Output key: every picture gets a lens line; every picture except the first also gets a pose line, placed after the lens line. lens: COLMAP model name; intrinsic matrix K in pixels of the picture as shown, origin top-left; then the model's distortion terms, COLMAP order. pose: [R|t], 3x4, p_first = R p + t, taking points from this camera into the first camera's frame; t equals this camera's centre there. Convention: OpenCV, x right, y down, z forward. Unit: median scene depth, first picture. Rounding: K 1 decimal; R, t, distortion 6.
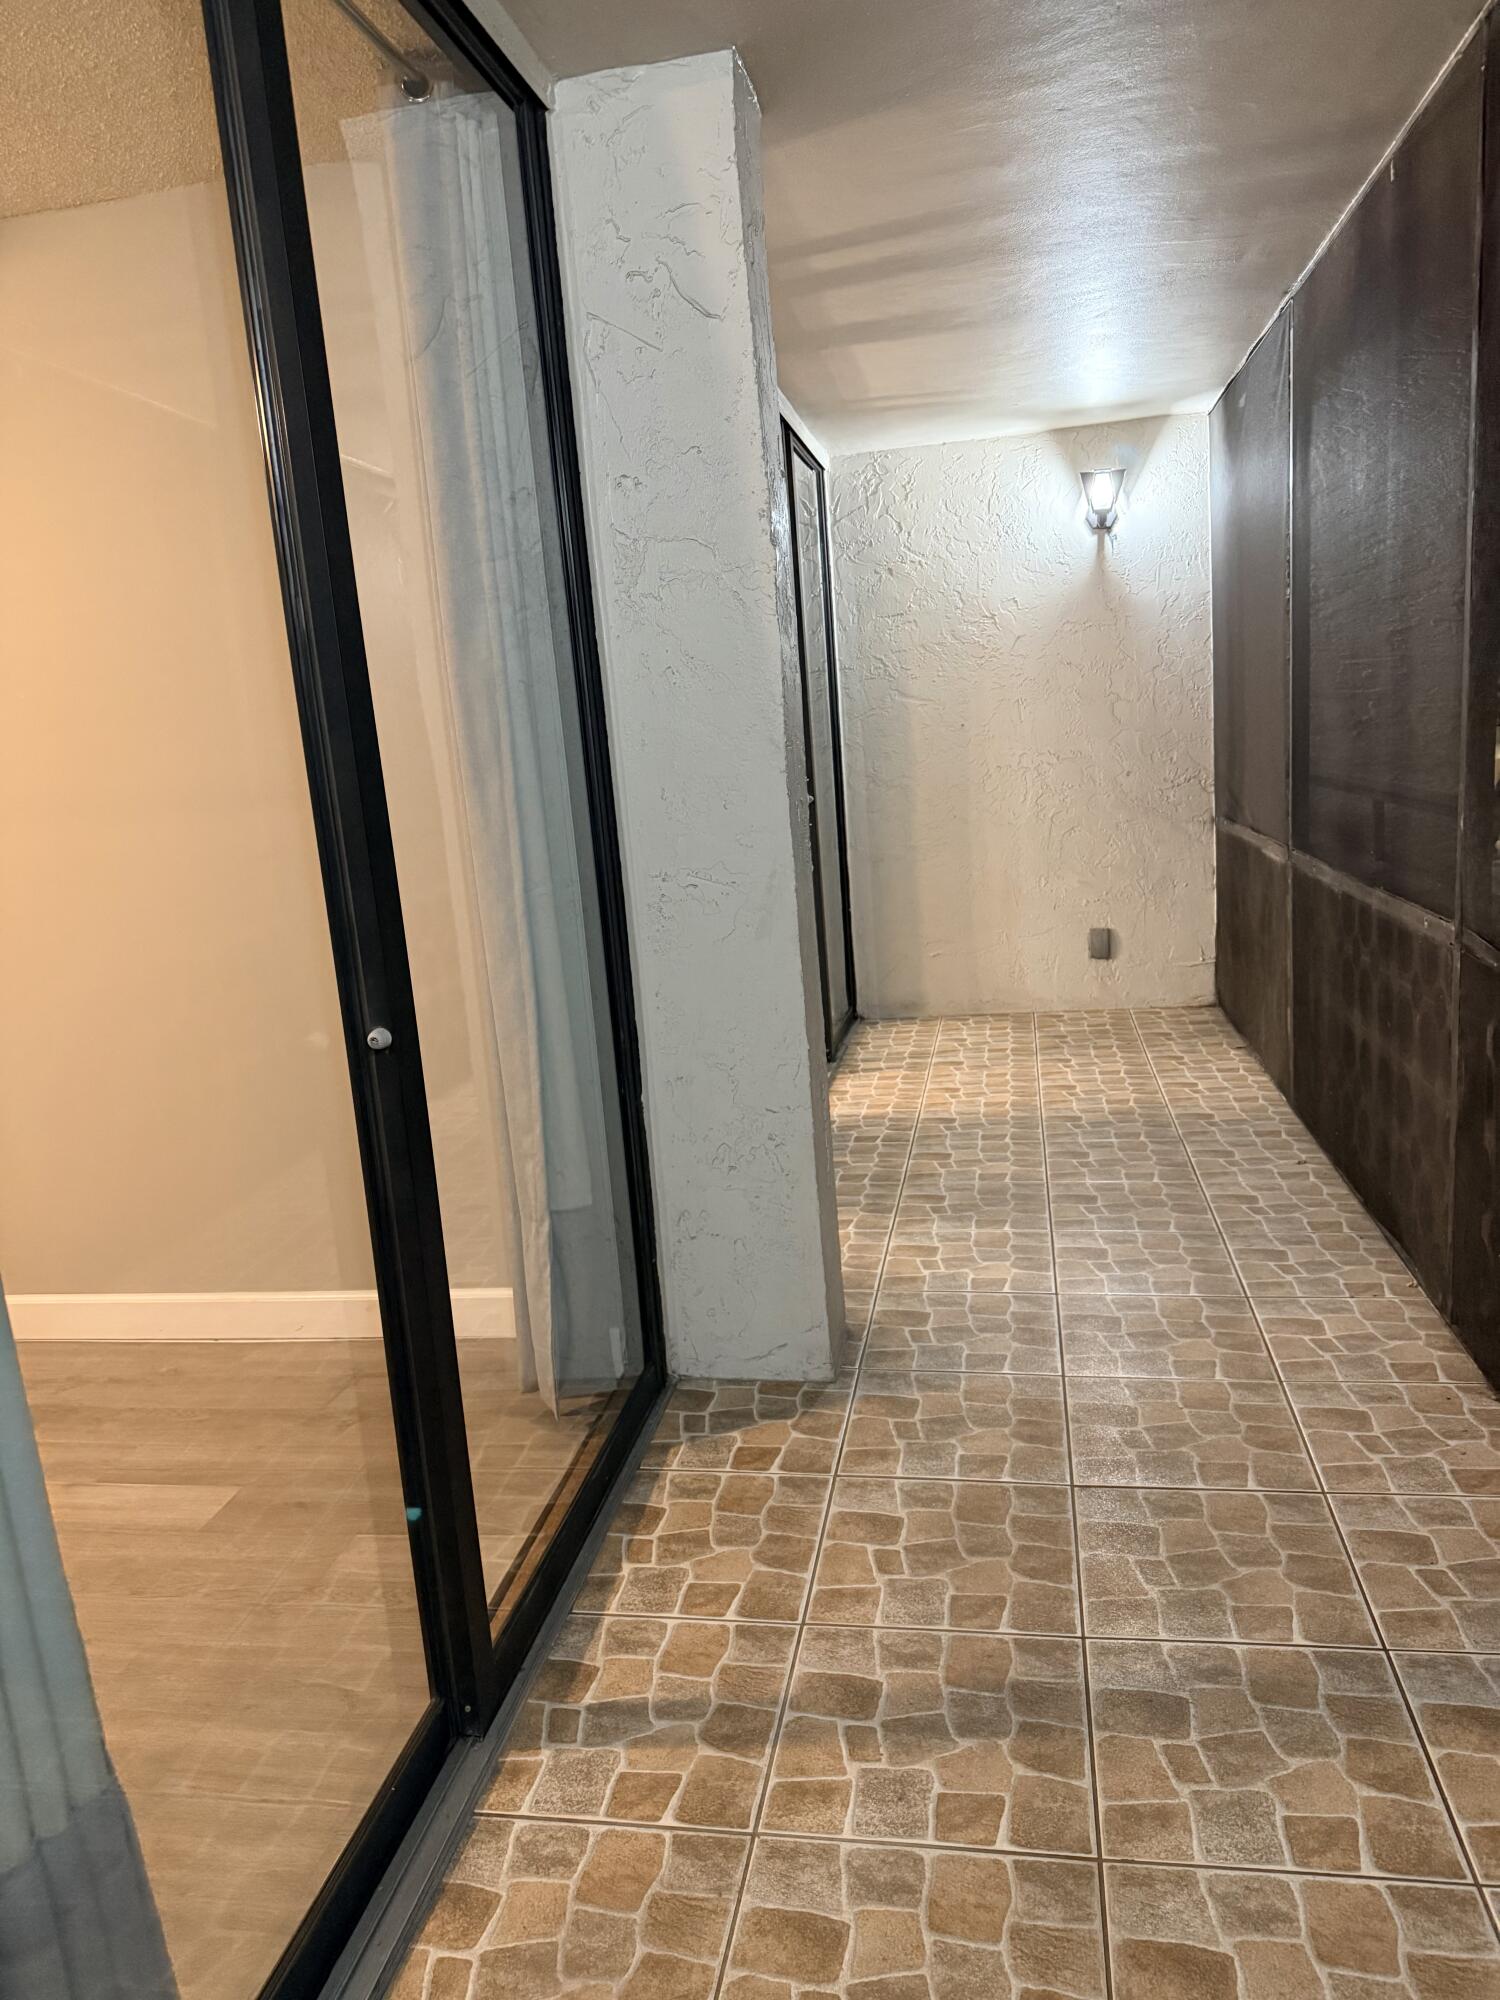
lens RADIAL K [[1396.9, 0, 748.5], [0, 1396.9, 1001.2], [0, 0, 1]] dist [0.024232, -0.024642]
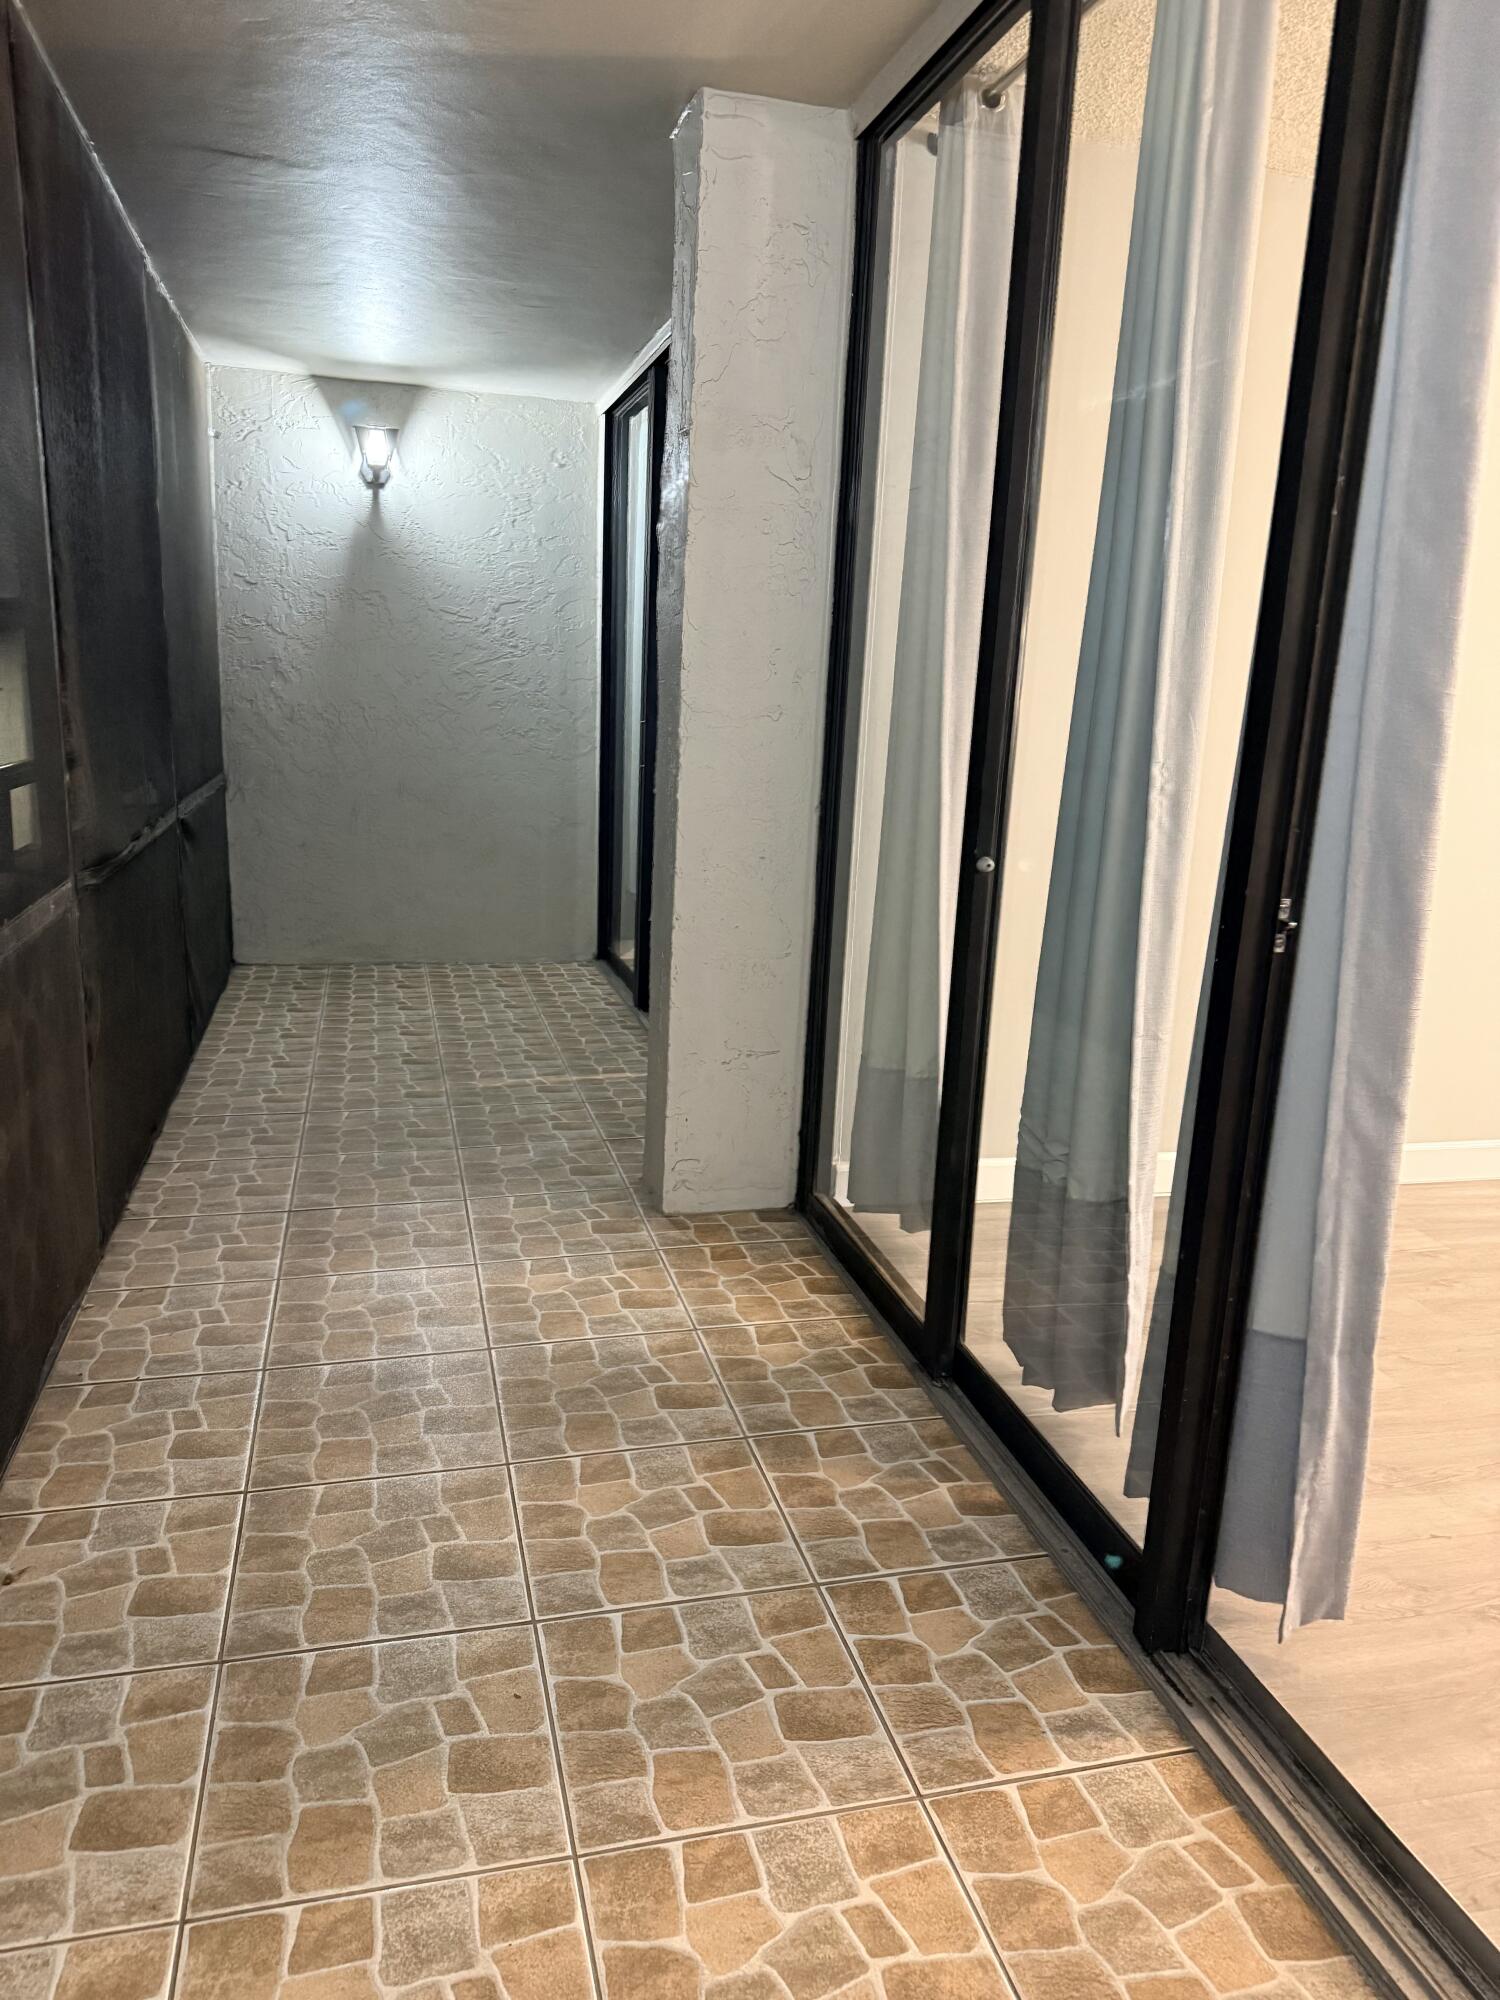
lens RADIAL K [[1396.9, 0, 750.4], [0, 1396.9, 999.3], [0, 0, 1]] dist [0.024232, -0.024642]
pose [[-0.905264, 0.135784, -0.402567, 0.390888], [-0.046962, 0.909762, 0.412466, -0.345369], [0.422247, 0.392296, -0.817198, 1.705475]]
